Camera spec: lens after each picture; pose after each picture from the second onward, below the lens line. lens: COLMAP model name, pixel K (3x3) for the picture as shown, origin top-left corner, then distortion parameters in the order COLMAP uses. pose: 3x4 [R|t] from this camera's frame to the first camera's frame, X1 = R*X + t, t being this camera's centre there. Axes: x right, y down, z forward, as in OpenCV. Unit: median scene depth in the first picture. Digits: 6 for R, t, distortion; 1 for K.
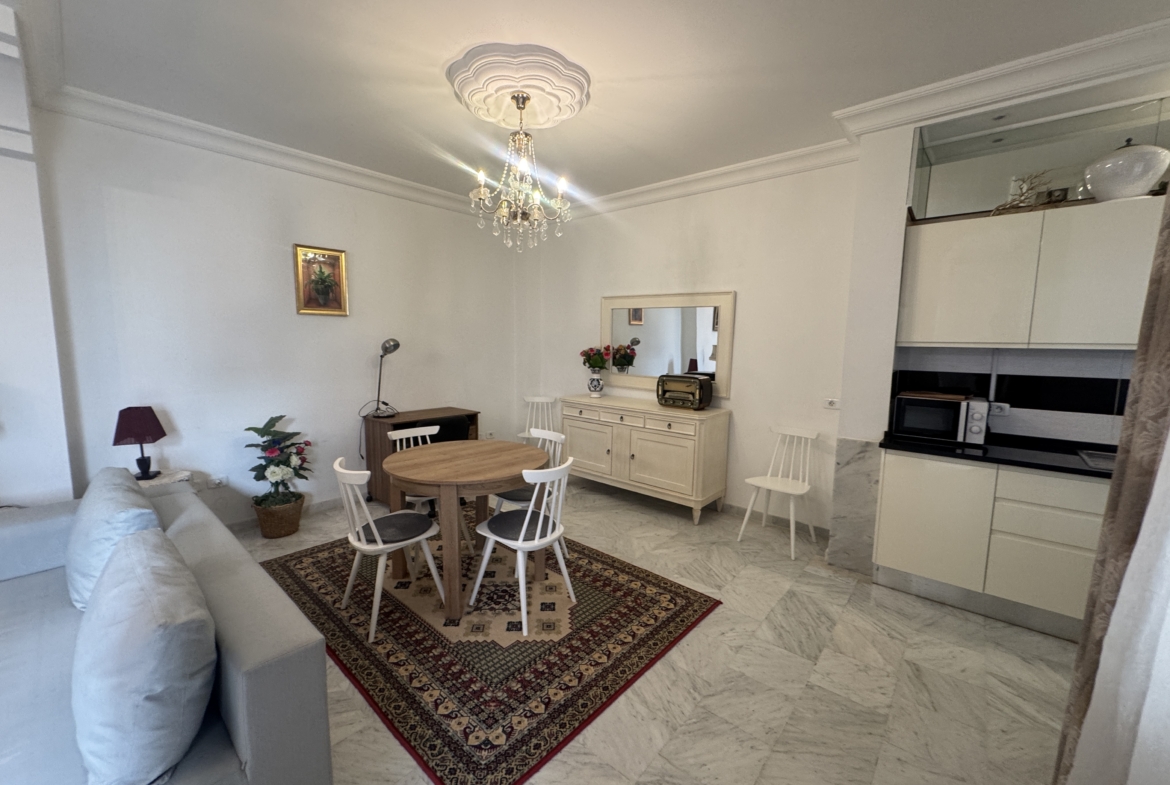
lens RADIAL K [[469.2, 0, 585.0], [0, 469.2, 392.5], [0, 0, 1]] dist [0.000221, 0.000146]
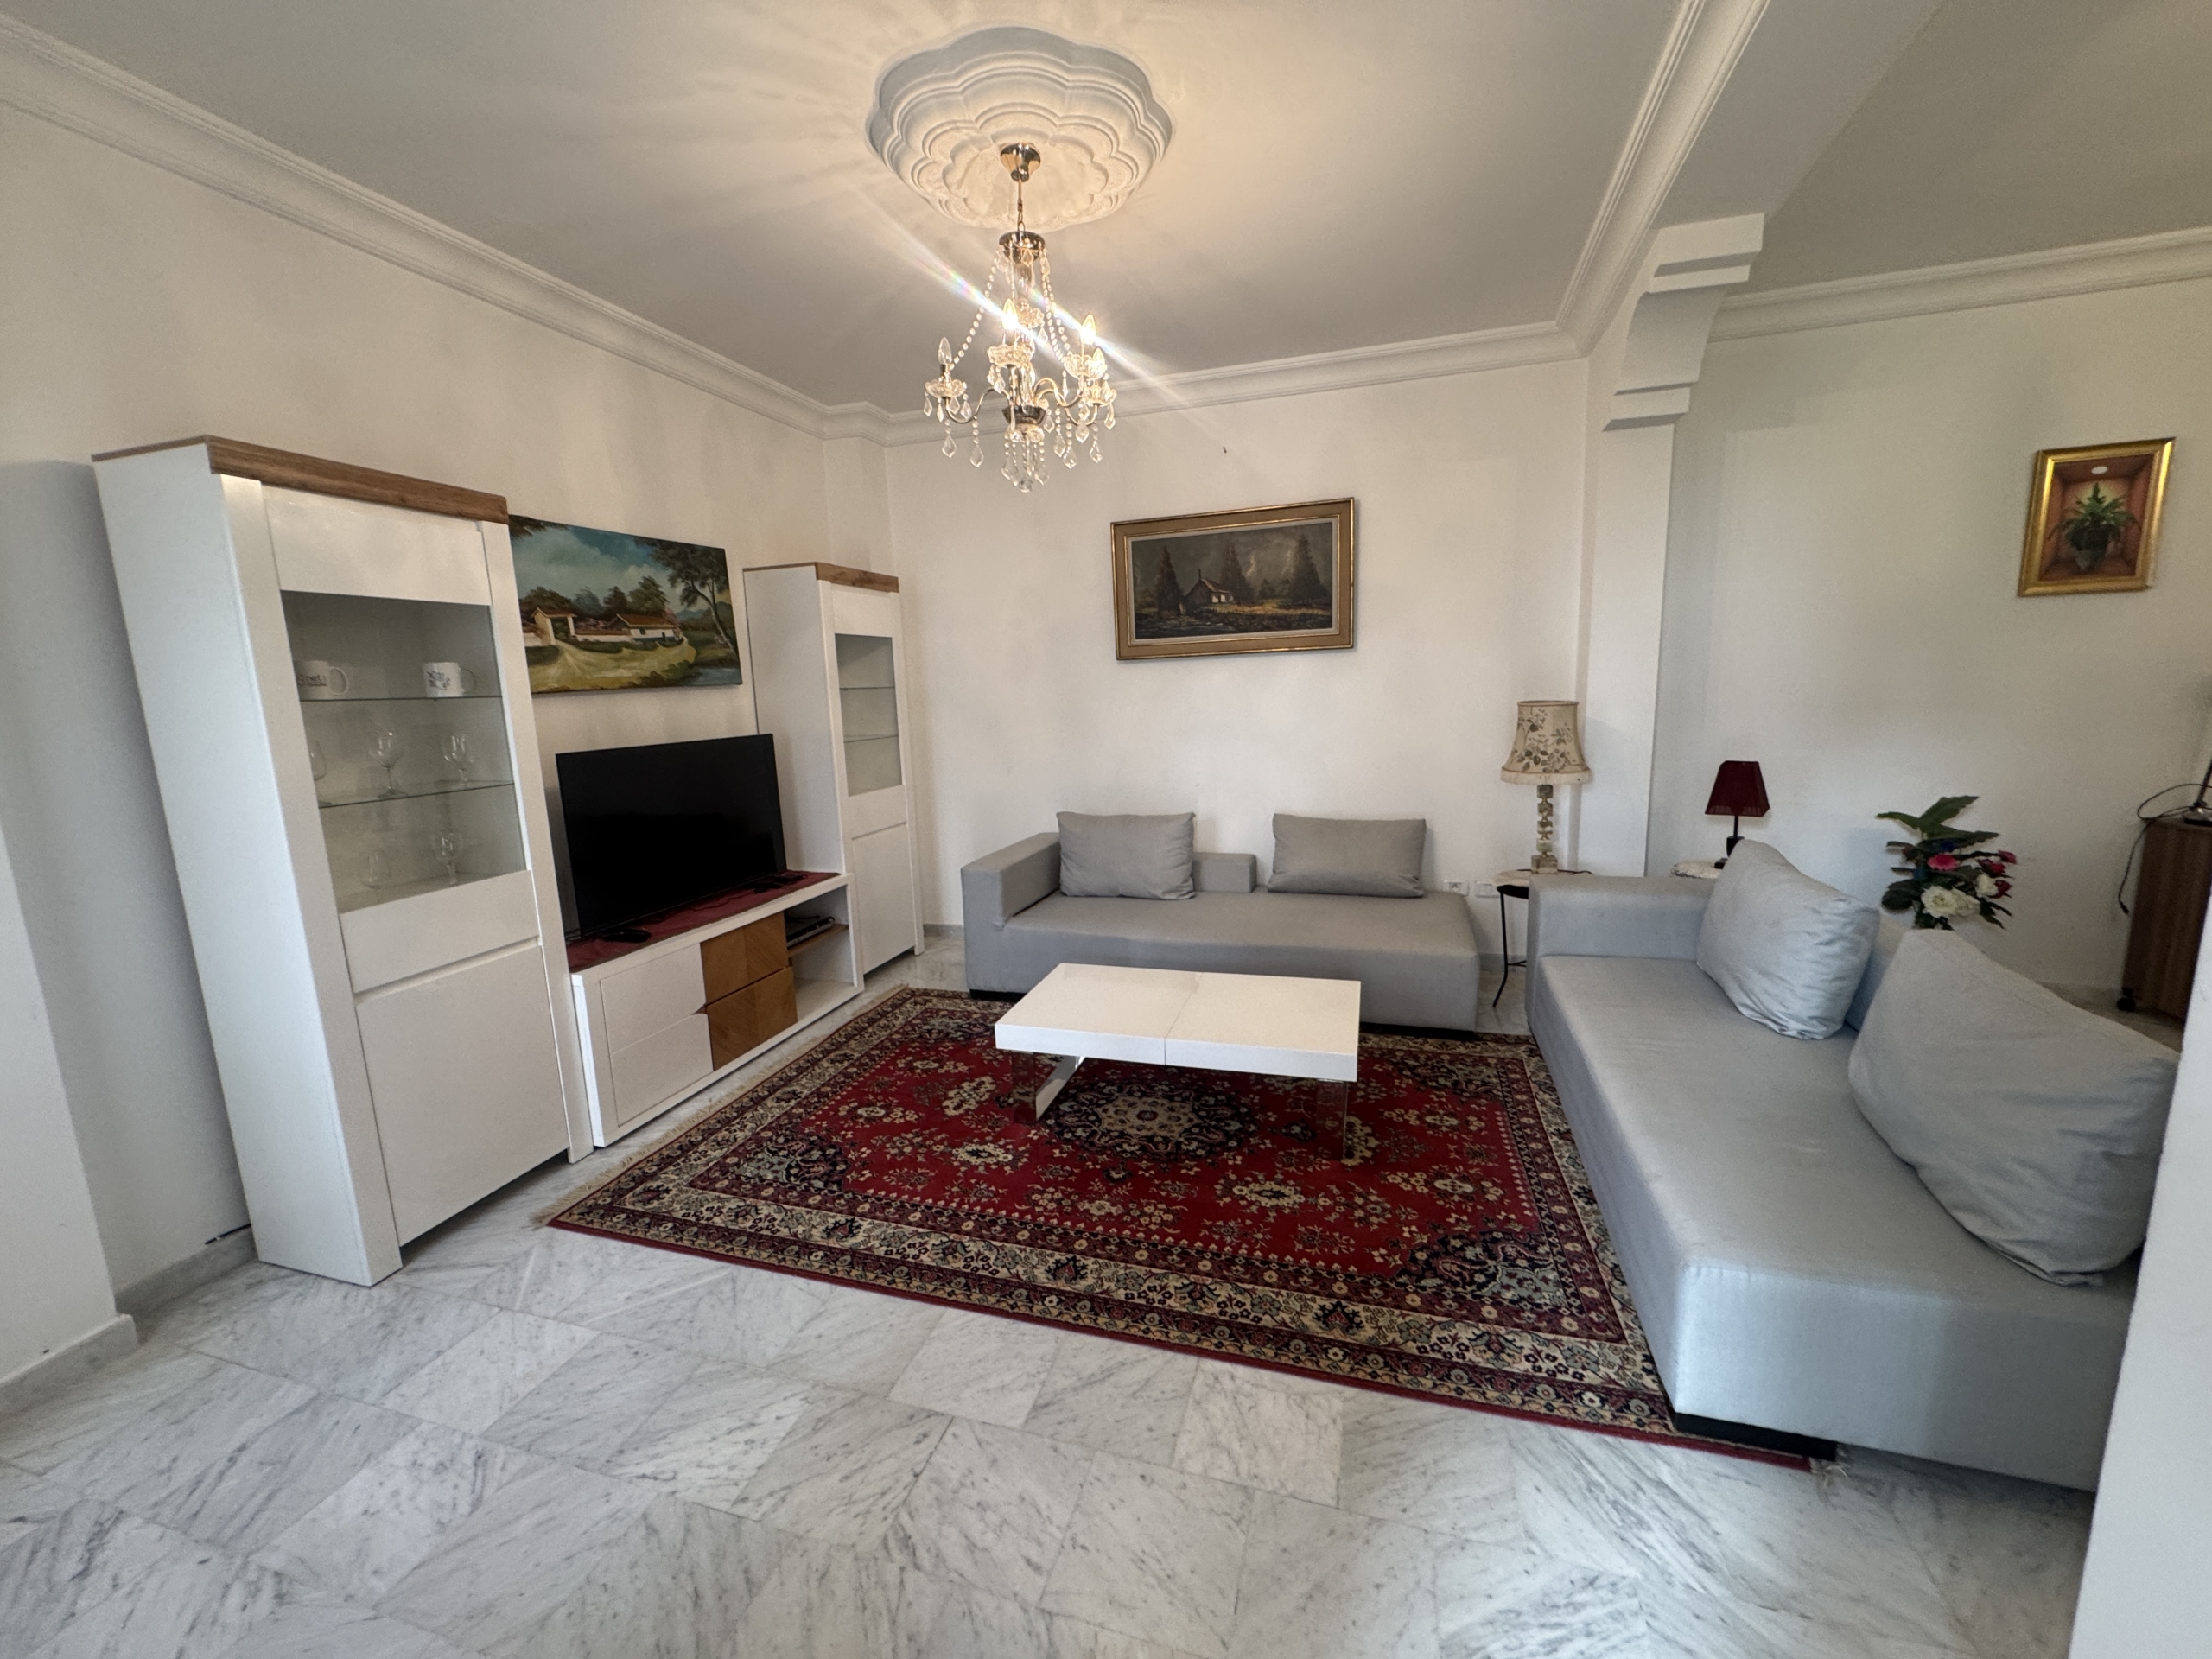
lens RADIAL K [[884.8, 0, 1106.0], [0, 884.8, 829.5], [0, 0, 1]] dist [0.000873, -0.000060]
pose [[0.389733, 0.123417, -0.912621, -0.114647], [-0.060486, 0.992270, 0.108358, 0.037375], [0.918939, 0.012970, 0.394185, -0.278053]]
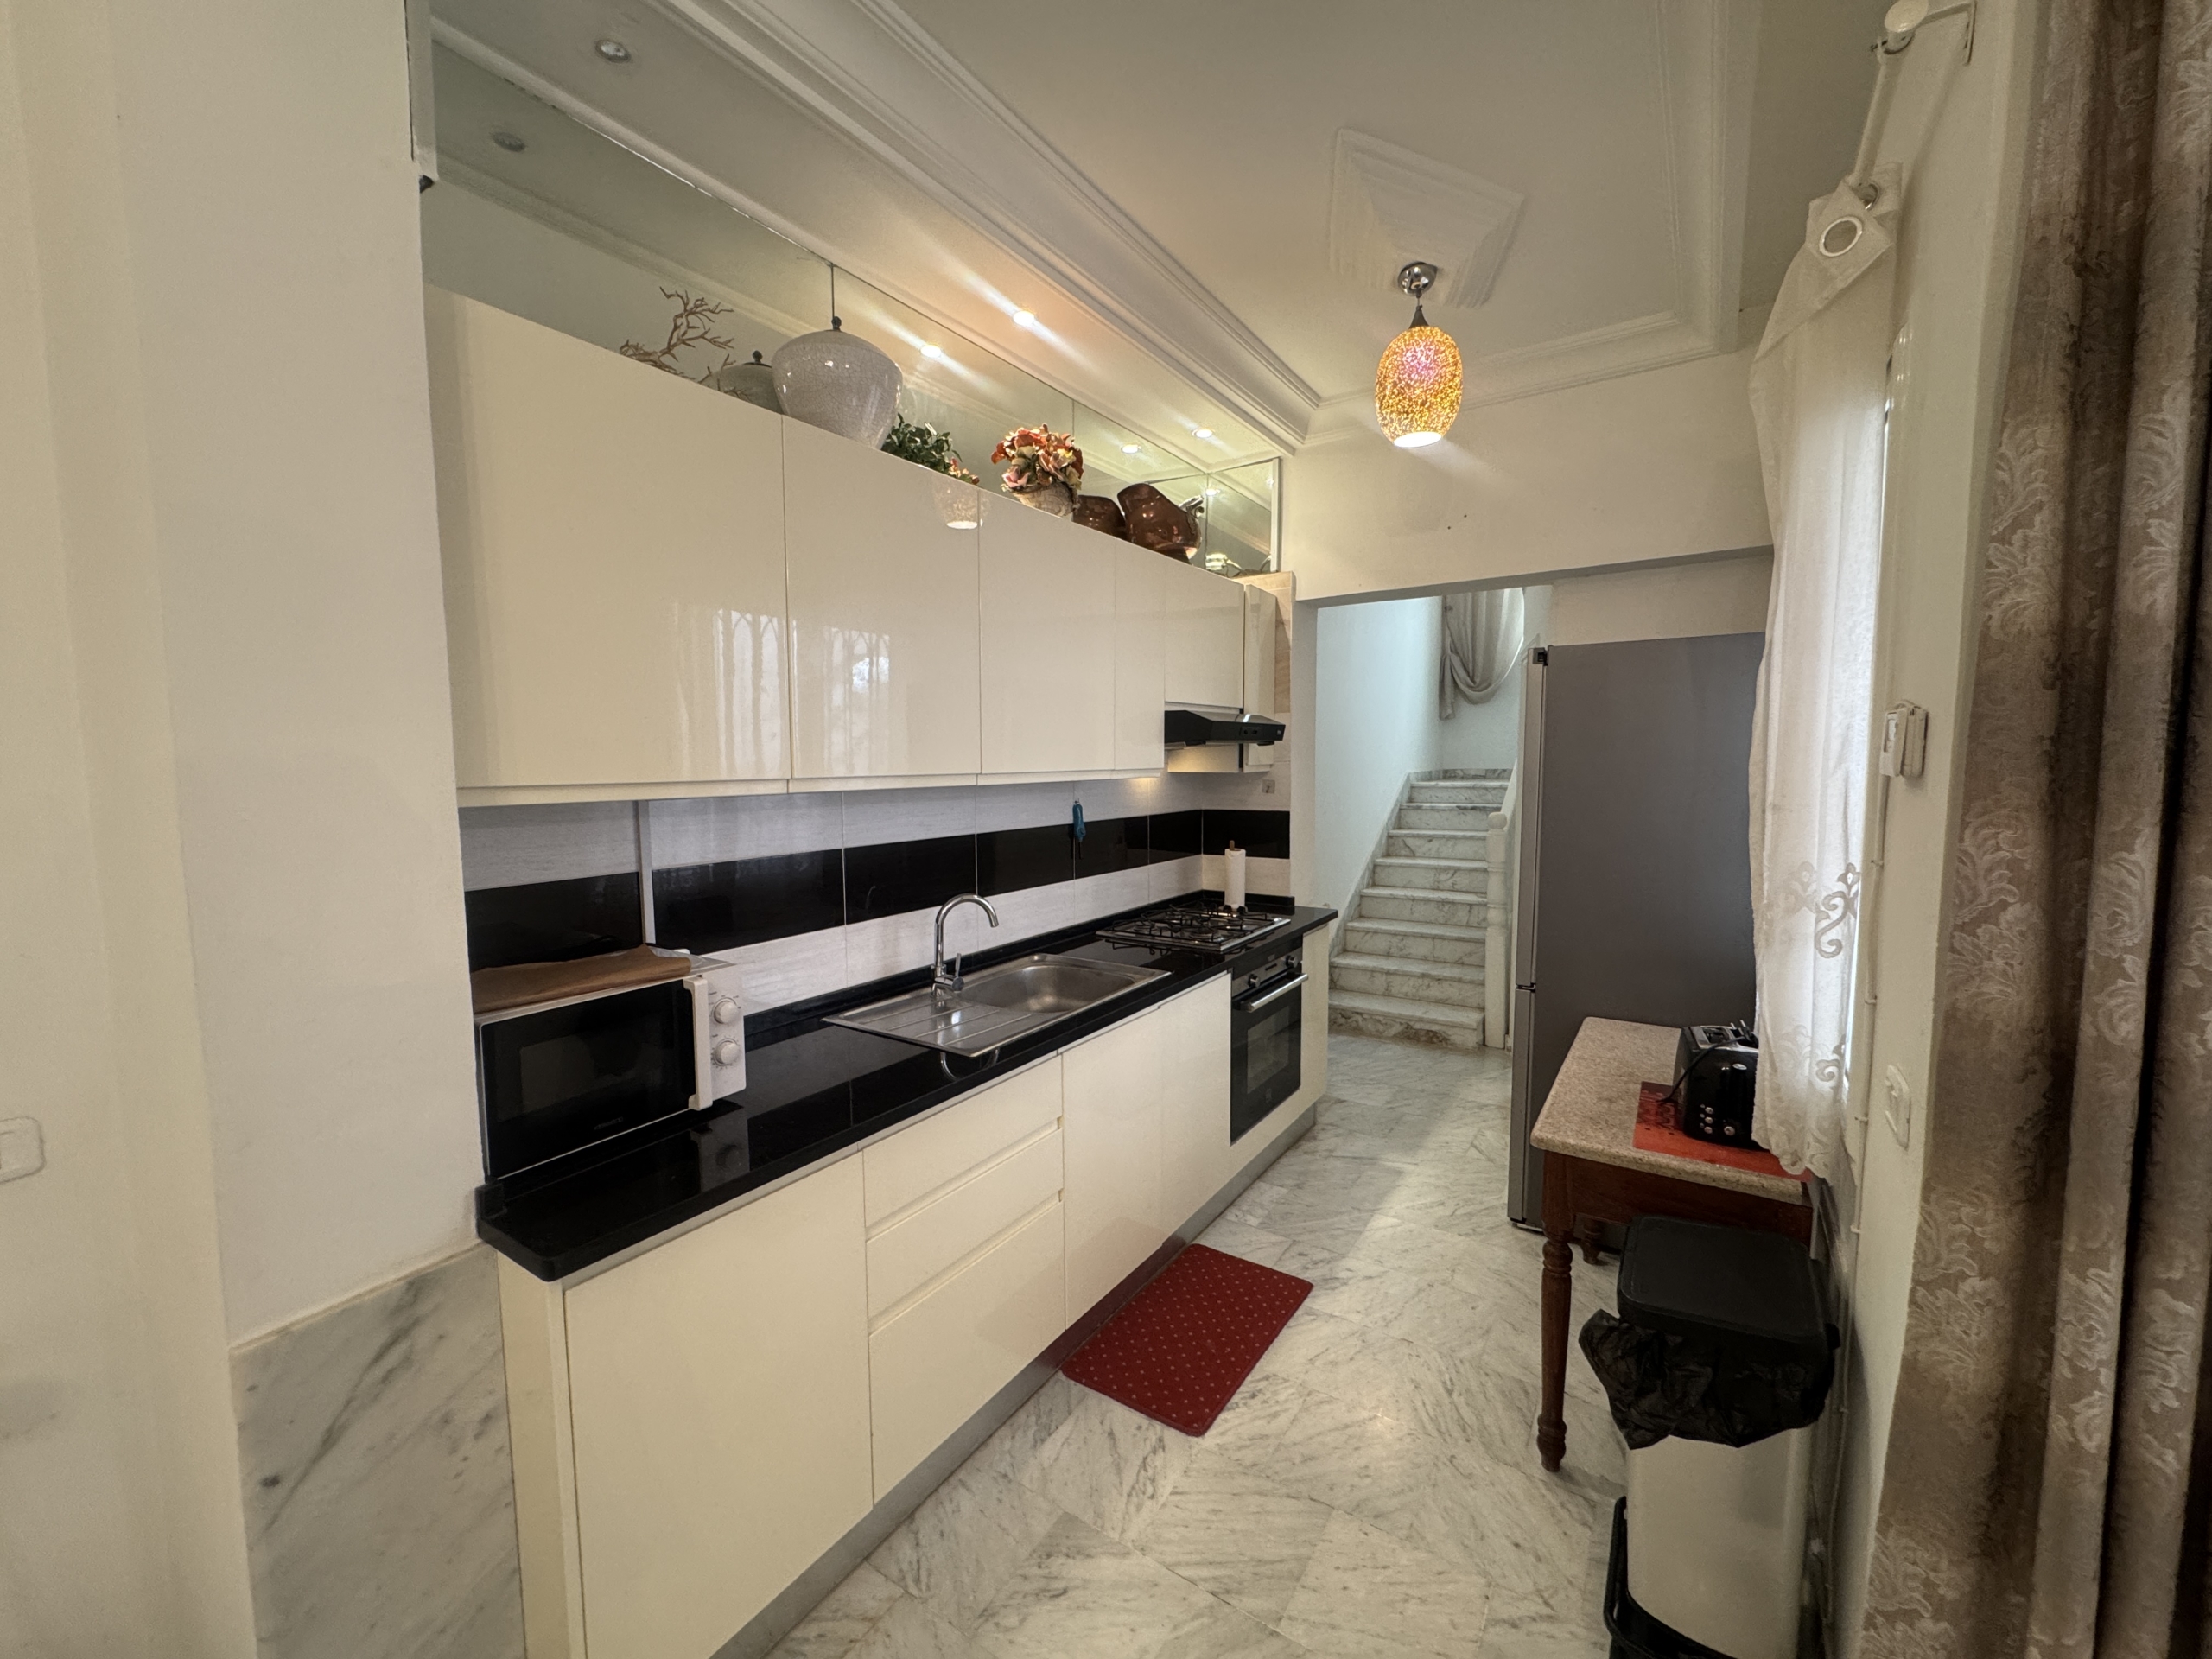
lens RADIAL K [[884.8, 0, 1106.0], [0, 884.8, 829.5], [0, 0, 1]] dist [0.000873, -0.000060]
pose [[-0.127747, -0.090335, 0.987684, 0.089007], [0.128204, 0.985985, 0.106761, -0.040593], [-0.983486, 0.140264, -0.114375, 0.322040]]
